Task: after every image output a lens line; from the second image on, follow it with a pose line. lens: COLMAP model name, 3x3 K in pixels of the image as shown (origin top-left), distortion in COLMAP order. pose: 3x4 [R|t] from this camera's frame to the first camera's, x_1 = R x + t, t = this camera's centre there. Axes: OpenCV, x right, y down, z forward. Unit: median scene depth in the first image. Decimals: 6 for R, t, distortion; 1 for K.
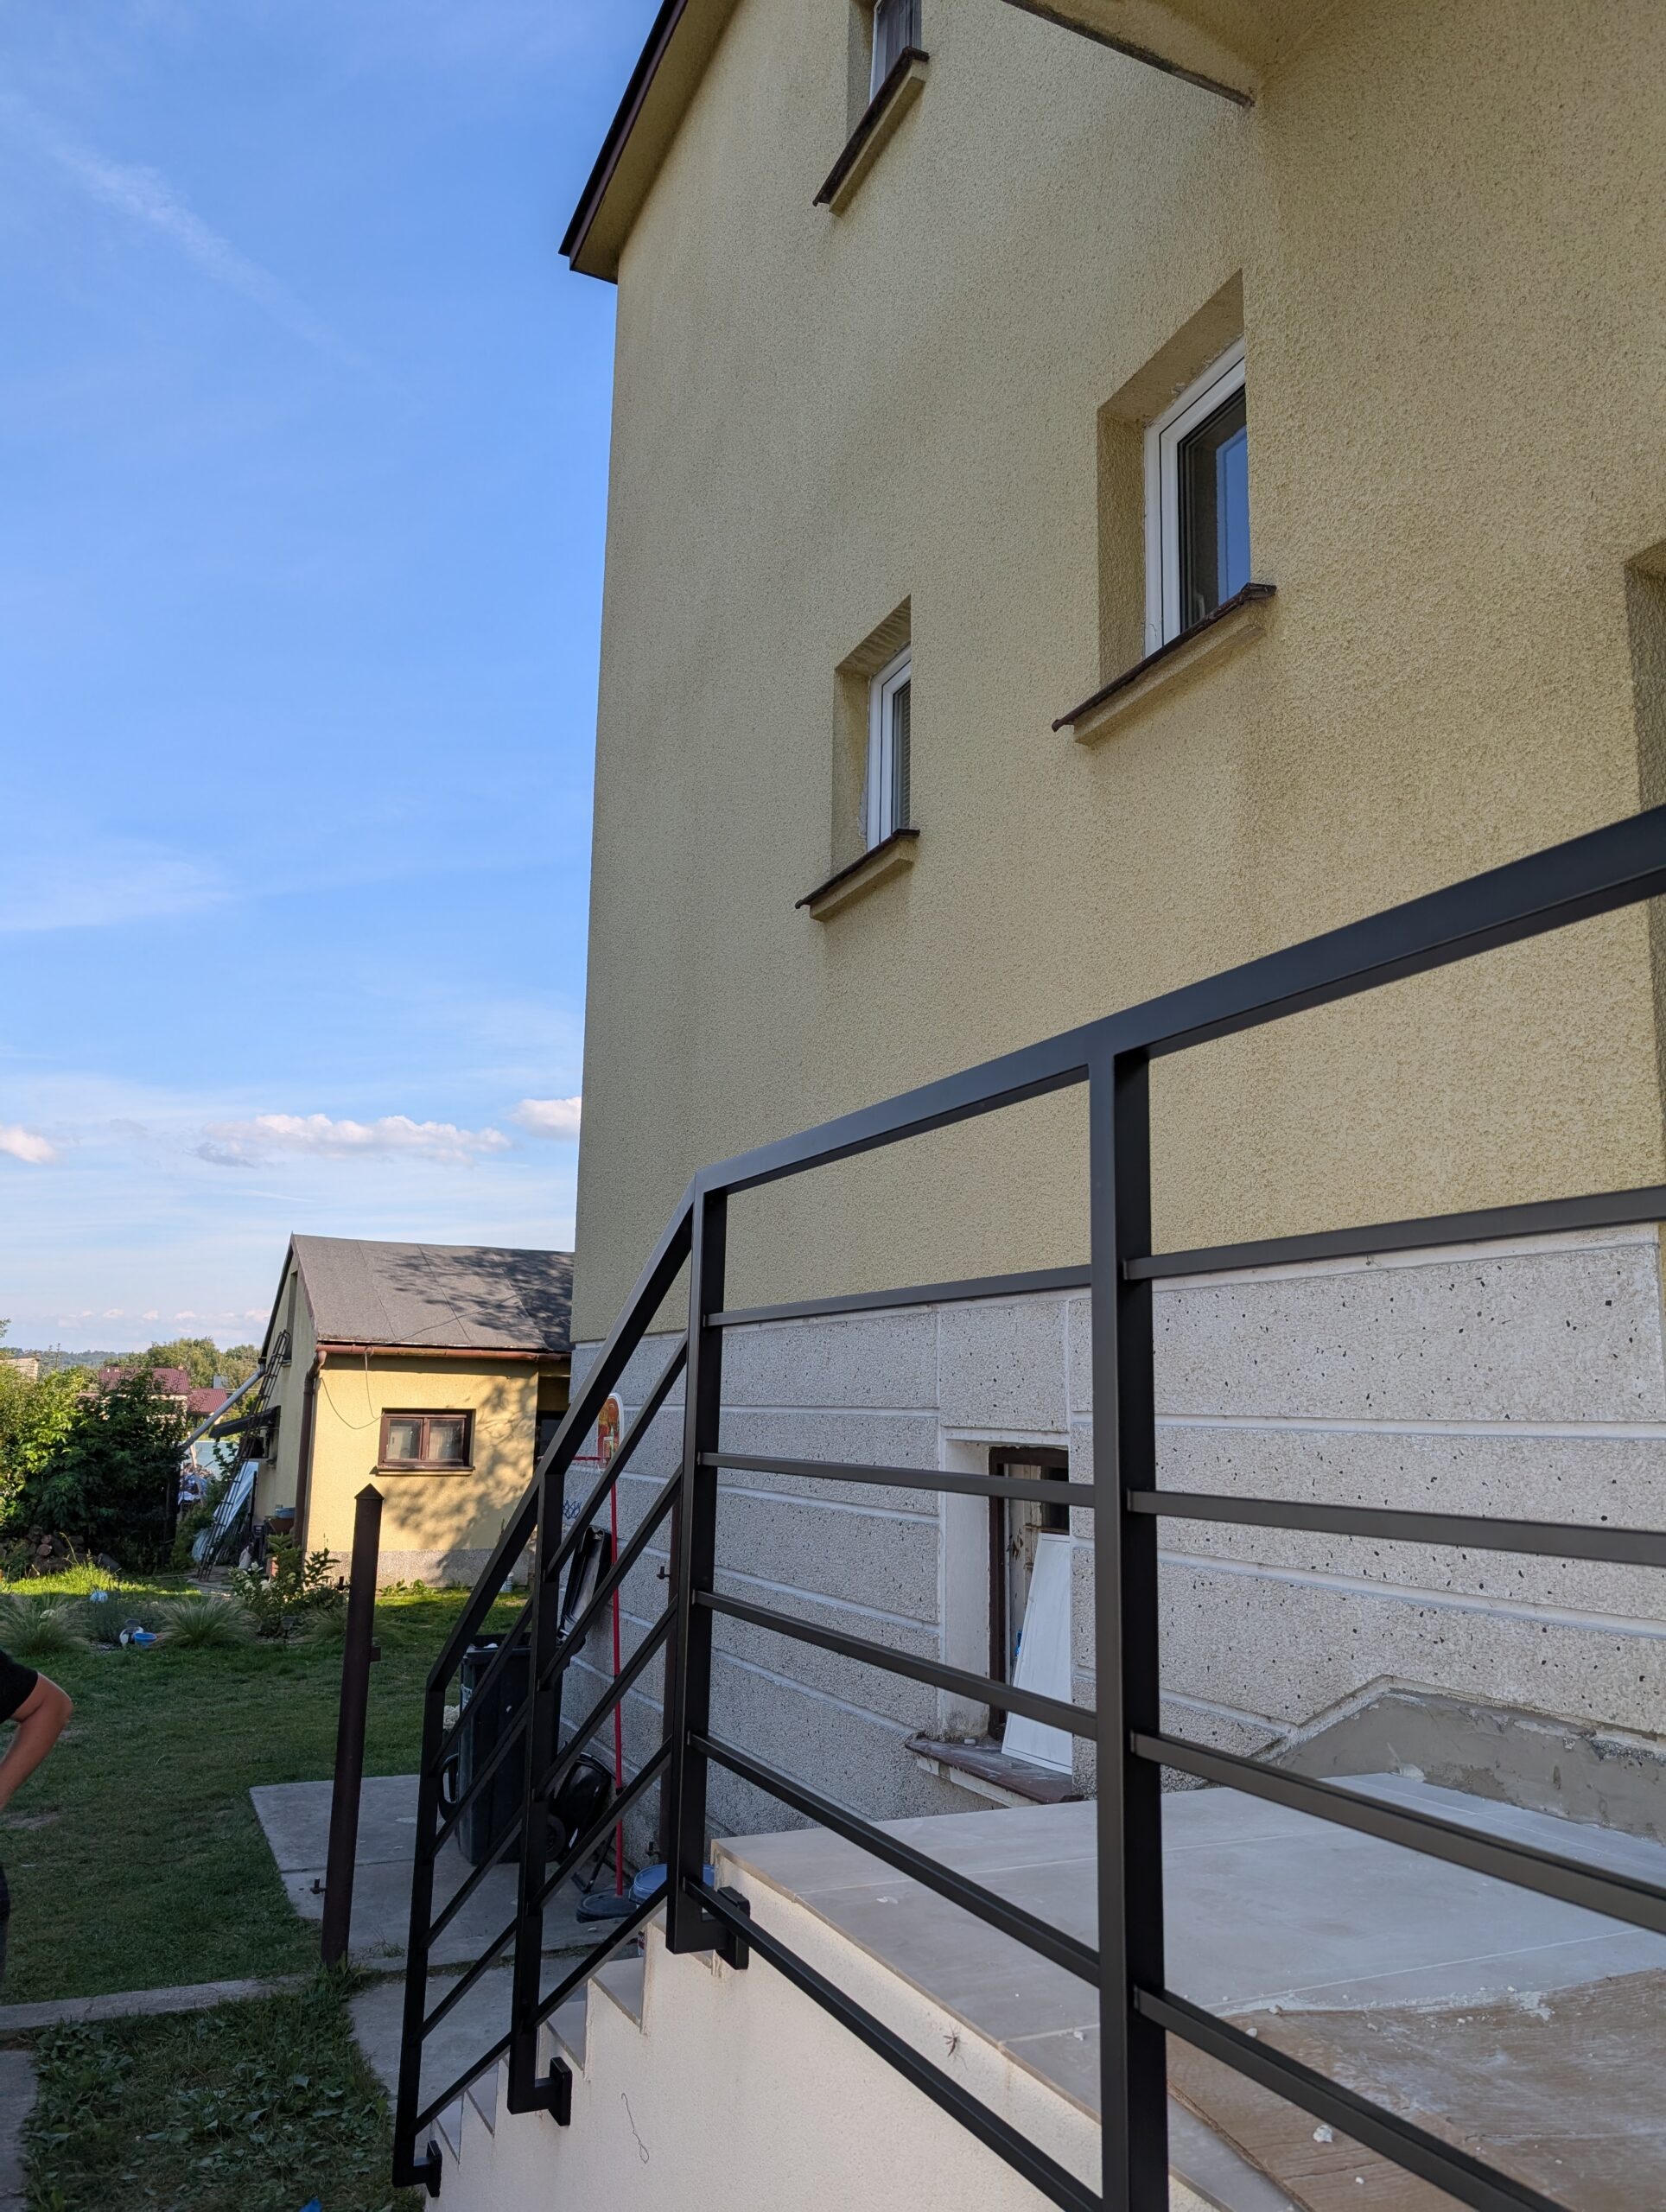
lens RADIAL K [[1577.3, 0, 845.7], [0, 1577.3, 1132.2], [0, 0, 1]] dist [0.031637, -0.006098]
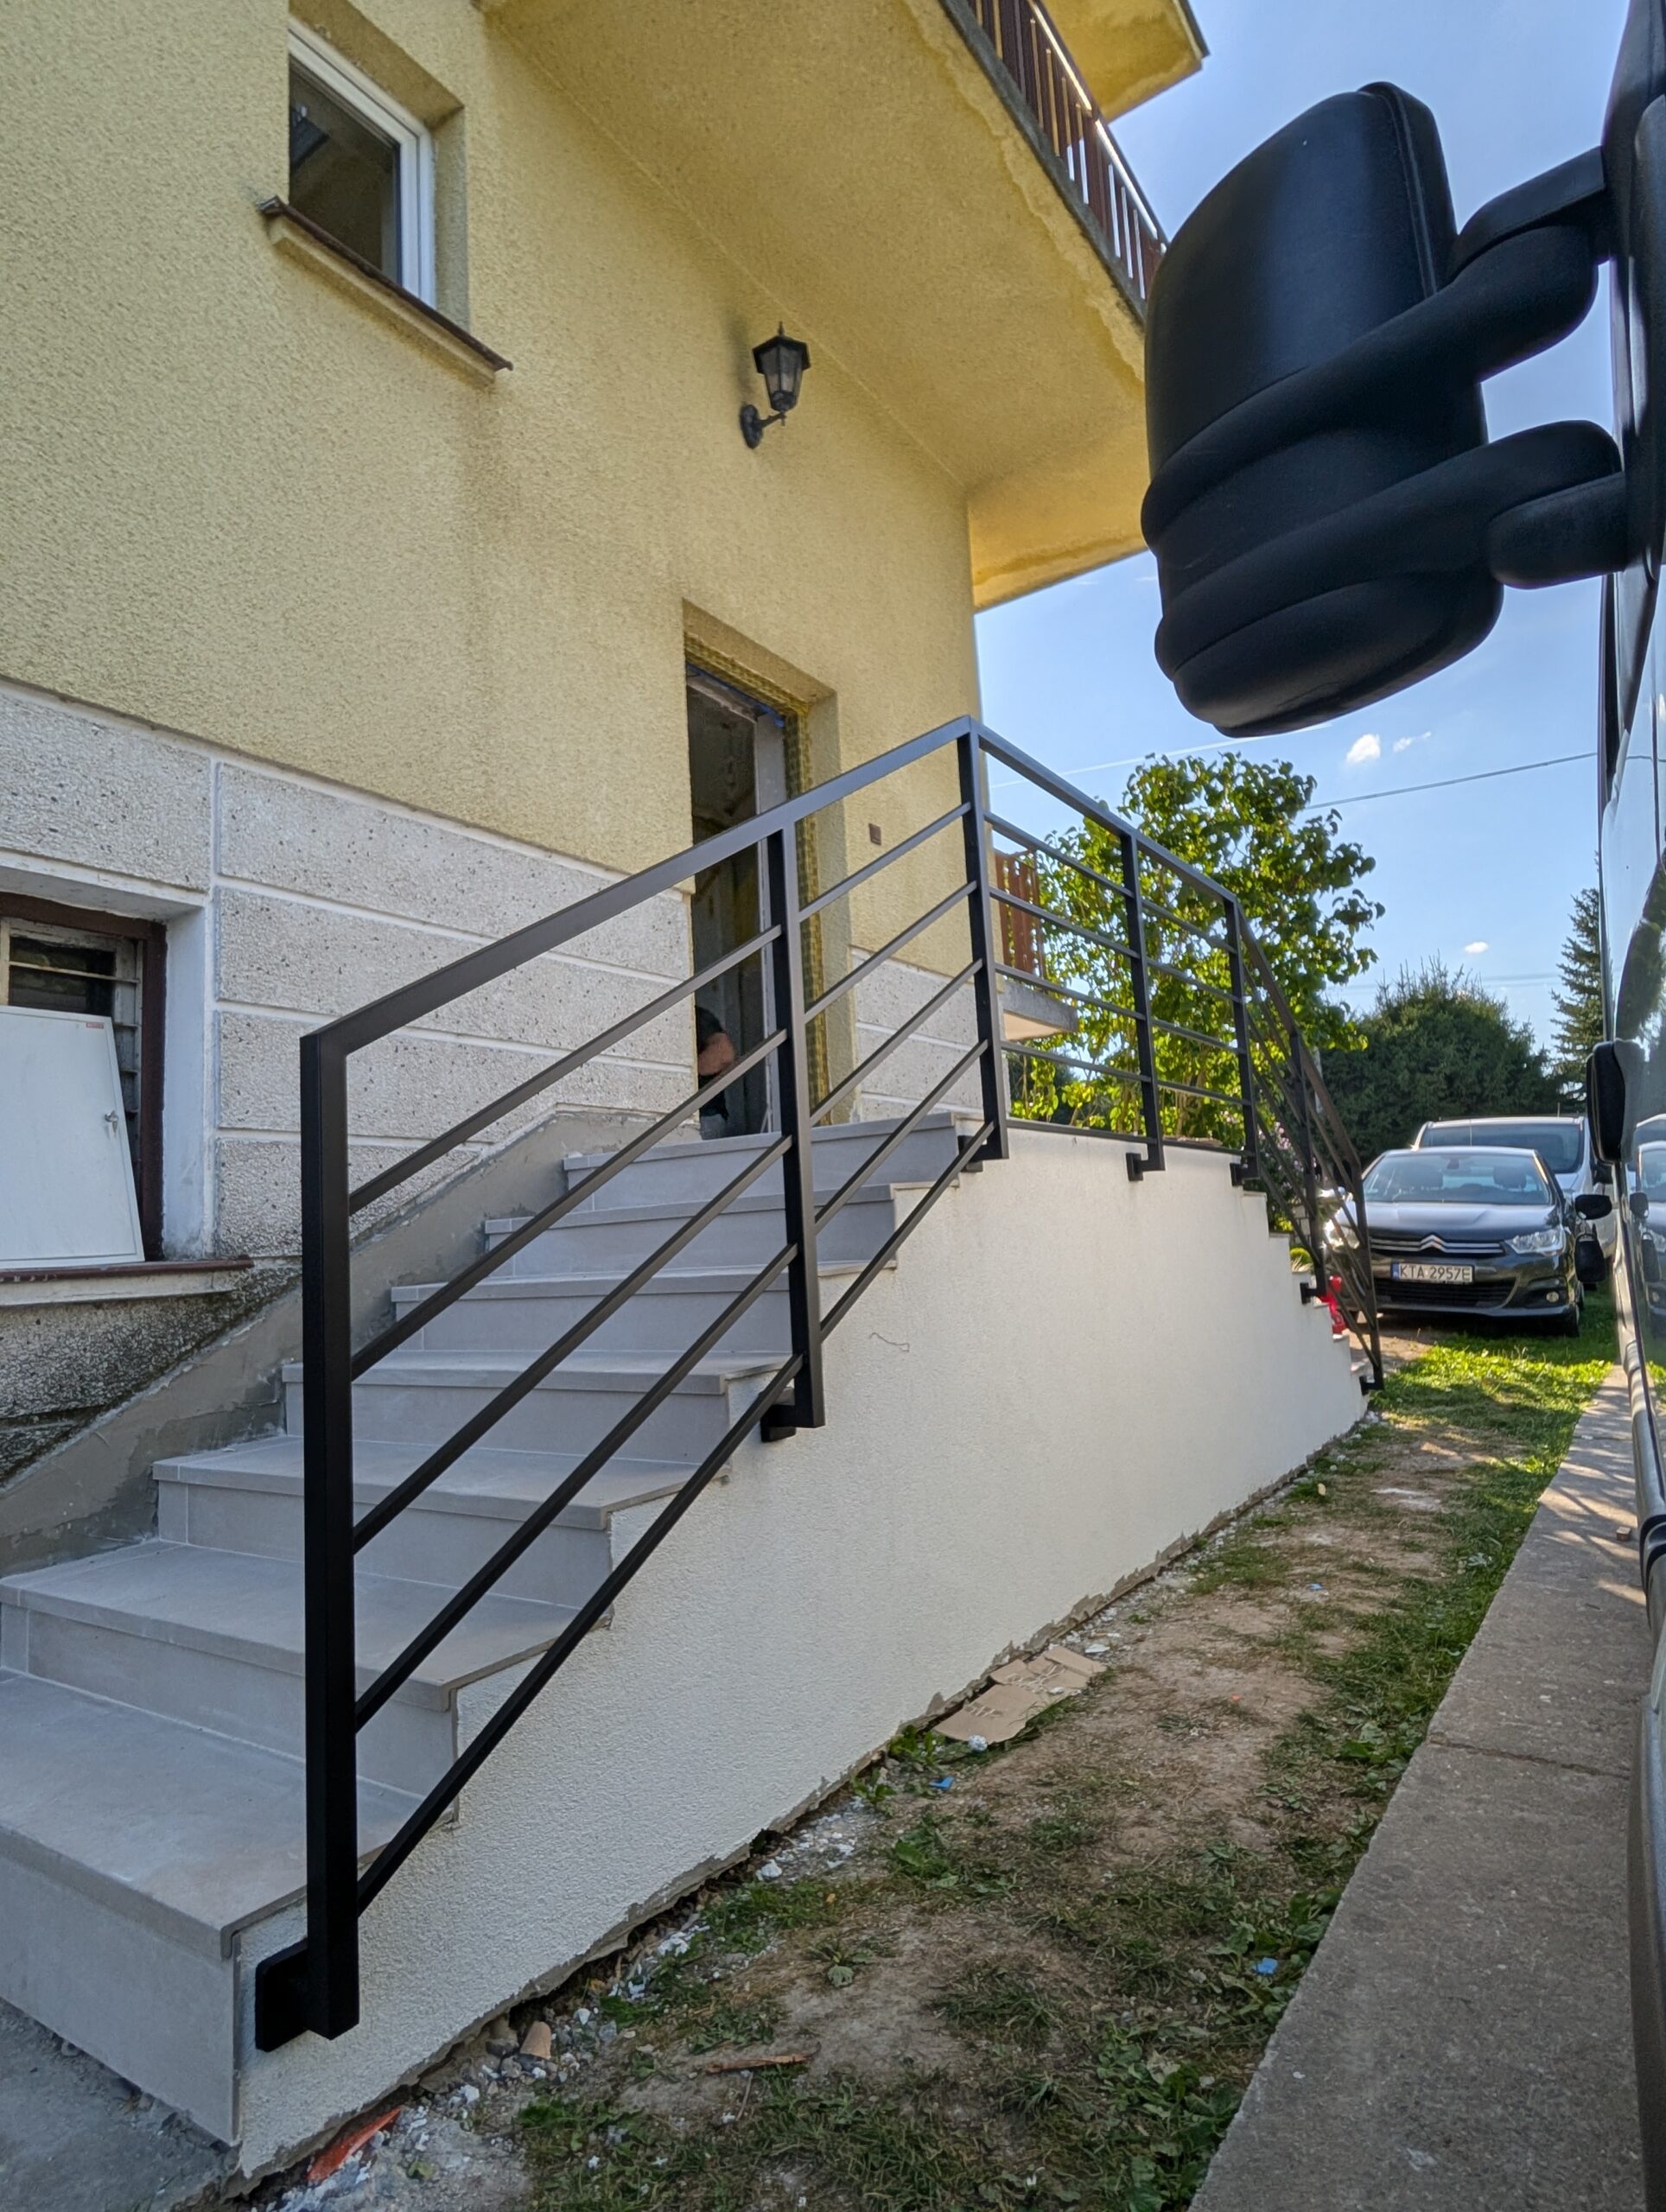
lens RADIAL K [[1241.7, 0, 804.0], [0, 1241.7, 1094.3], [0, 0, 1]] dist [-0.000503, 0.000505]
pose [[-0.494427, 0.119028, 0.861031, -0.455776], [-0.105530, 0.975032, -0.195386, 0.289555], [-0.862790, -0.187468, -0.469521, 0.721638]]
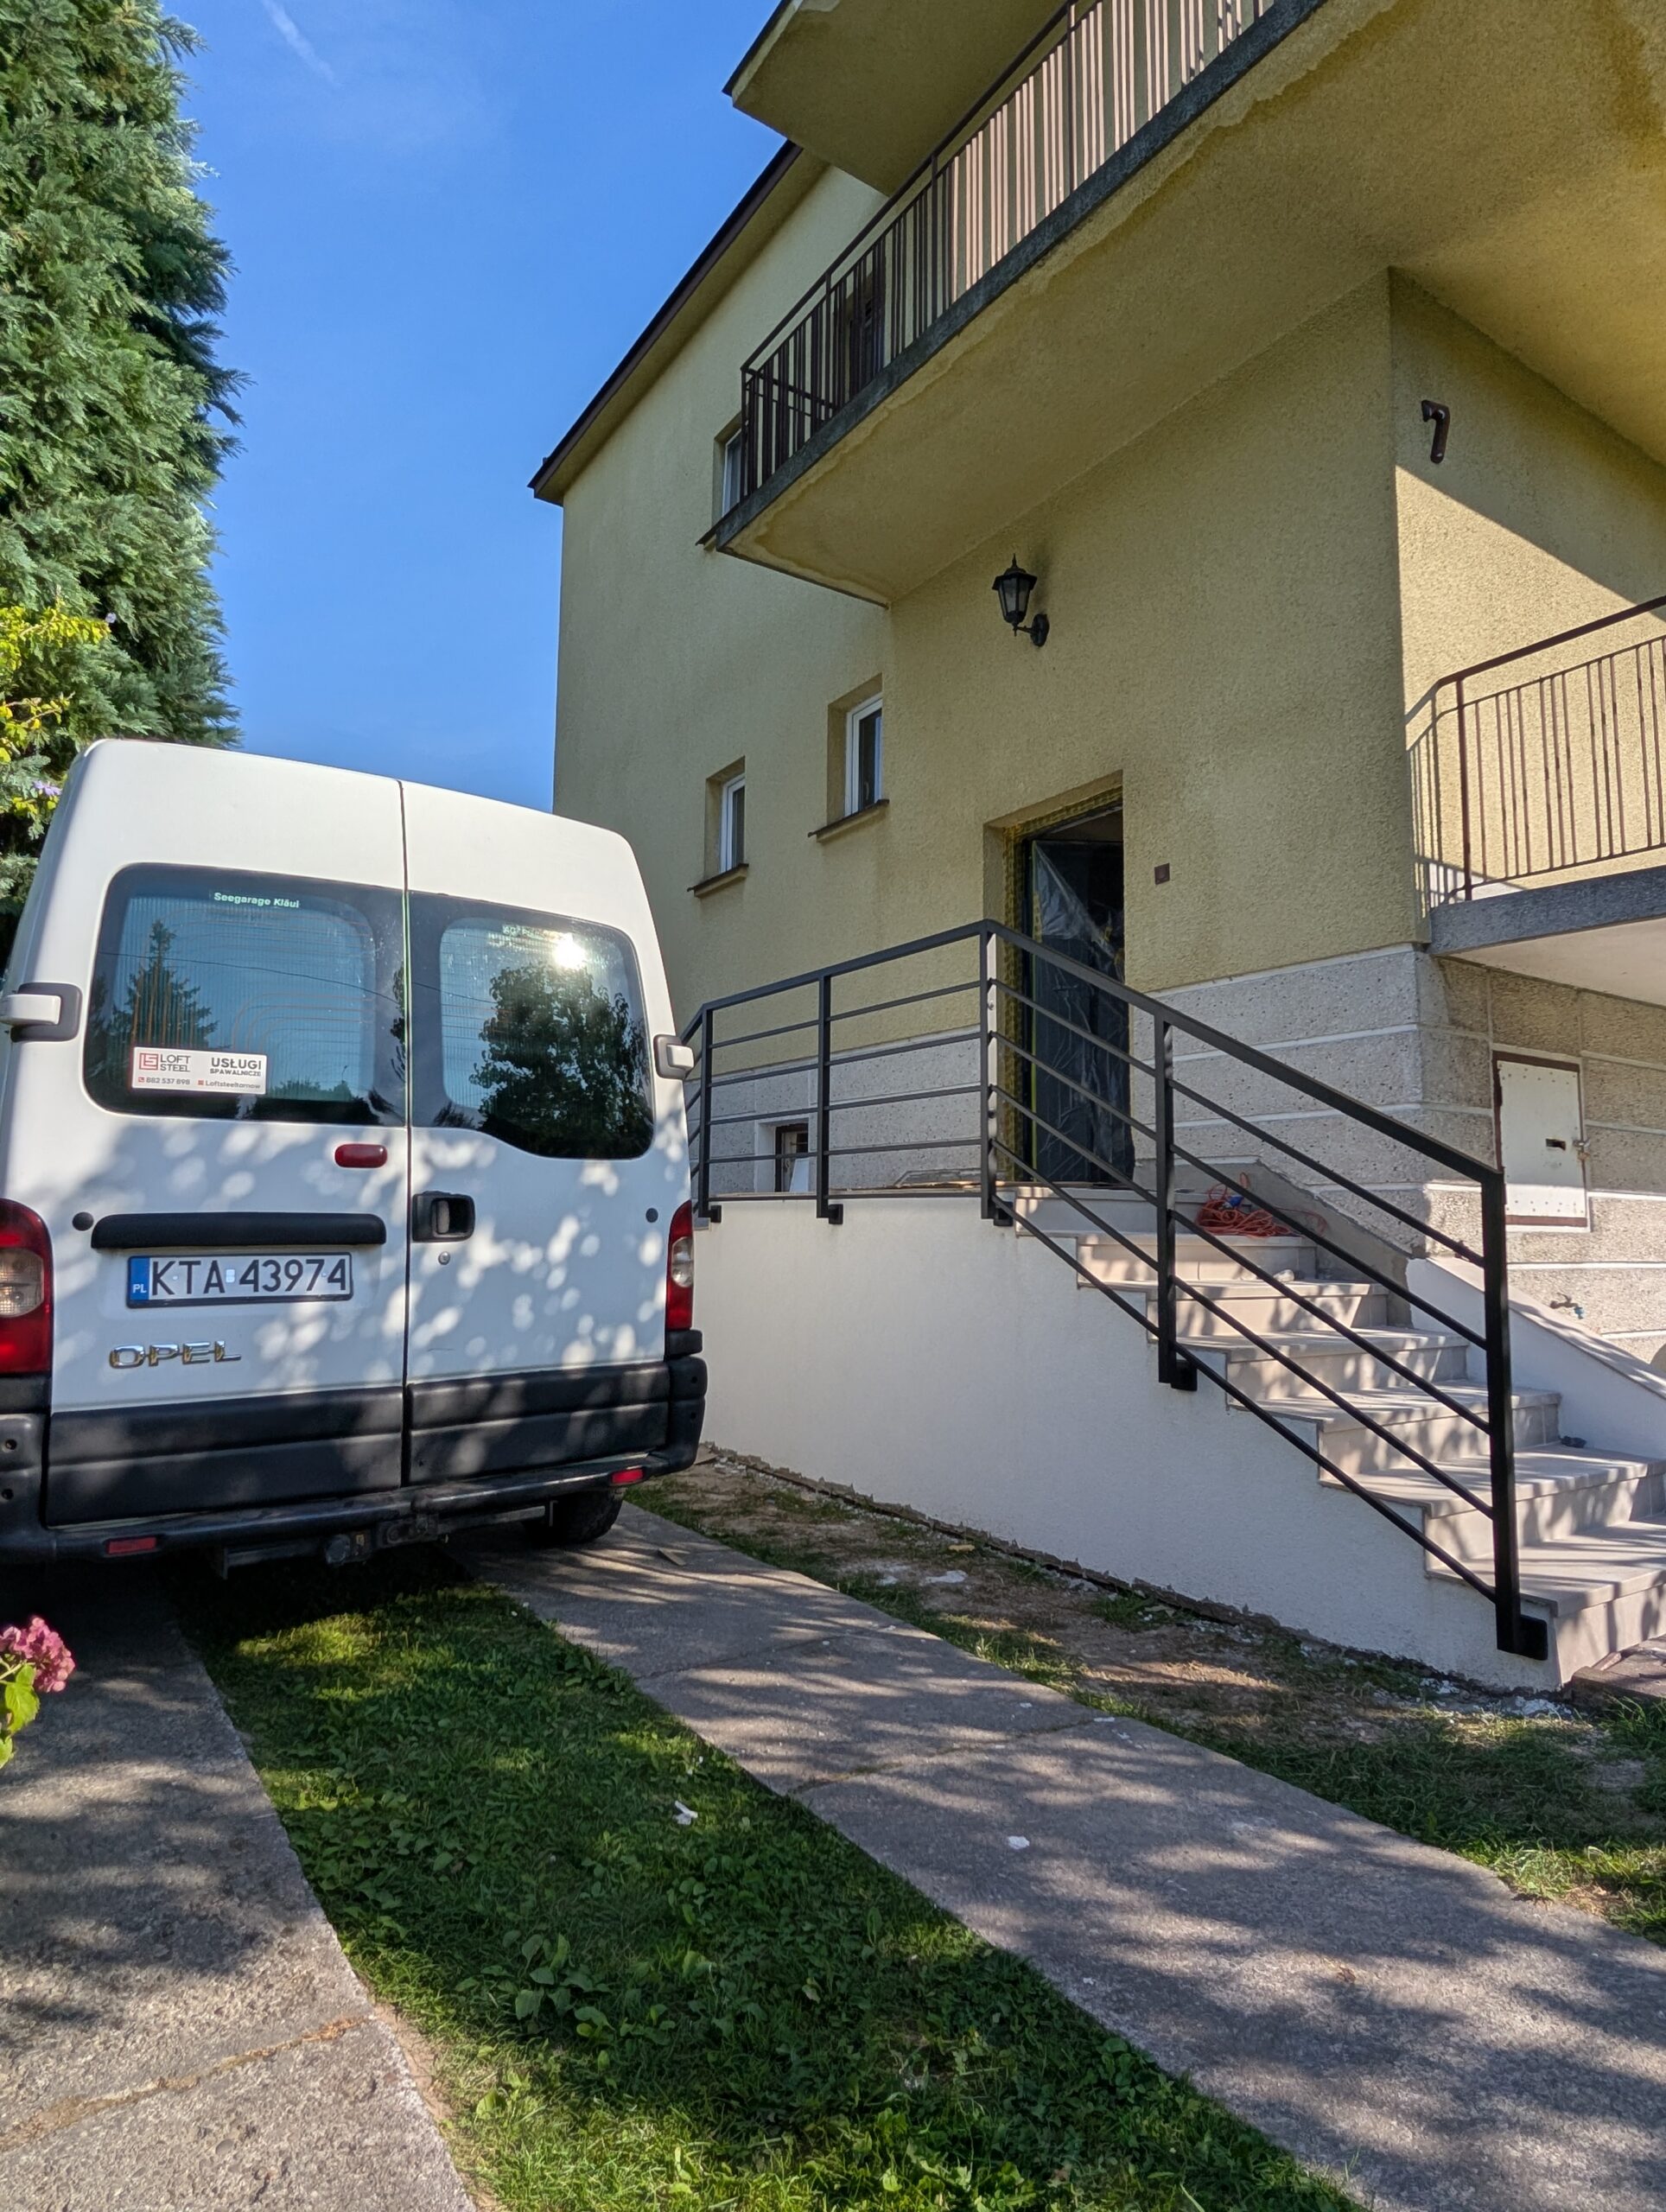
lens RADIAL K [[1241.7, 0, 804.0], [0, 1241.7, 1094.3], [0, 0, 1]] dist [-0.000503, 0.000505]
pose [[0.989976, 0.010322, 0.140857, -0.109863], [-0.020389, 0.997324, 0.070215, 0.012358], [-0.139755, -0.072383, 0.987537, -0.720711]]
